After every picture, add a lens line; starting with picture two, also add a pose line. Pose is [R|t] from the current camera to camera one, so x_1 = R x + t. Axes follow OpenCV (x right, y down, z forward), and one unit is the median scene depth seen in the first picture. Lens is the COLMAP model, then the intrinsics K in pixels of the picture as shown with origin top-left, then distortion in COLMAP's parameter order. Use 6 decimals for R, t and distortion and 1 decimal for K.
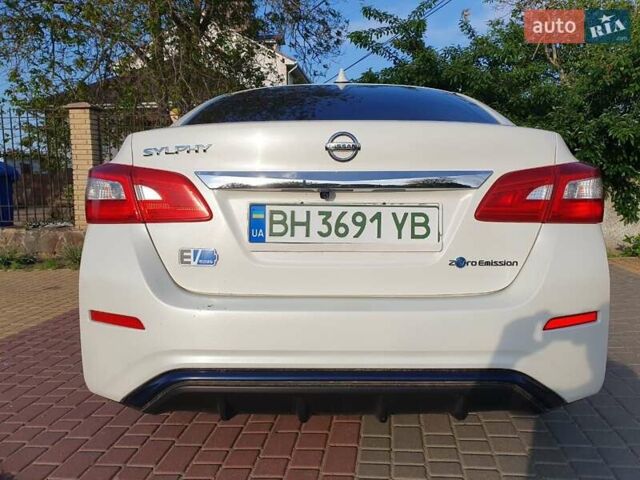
lens RADIAL K [[501.4, 0, 333.1], [0, 501.4, 234.0], [0, 0, 1]] dist [0.011449, 0.023833]
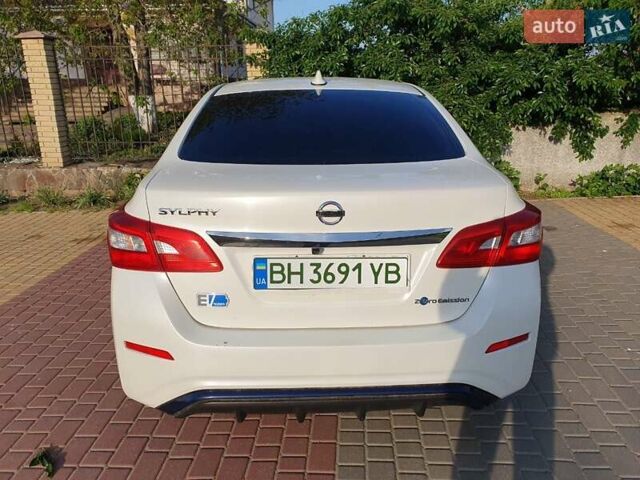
lens RADIAL K [[501.4, 0, 319.9], [0, 501.4, 241.4], [0, 0, 1]] dist [0.011449, 0.023833]
pose [[0.998916, -0.015633, 0.043856, -0.057622], [0.006606, 0.980002, 0.198879, -0.336474], [-0.046088, -0.198374, 0.979042, -0.183488]]
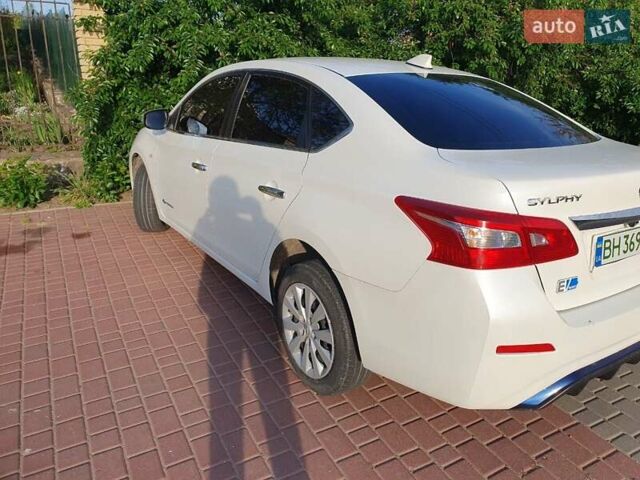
lens RADIAL K [[501.4, 0, 321.2], [0, 501.4, 242.0], [0, 0, 1]] dist [0.011449, 0.023833]
pose [[0.825653, -0.150381, 0.543767, -1.439820], [0.015044, 0.969347, 0.245233, -0.373249], [-0.563978, -0.194297, 0.802607, 0.358130]]
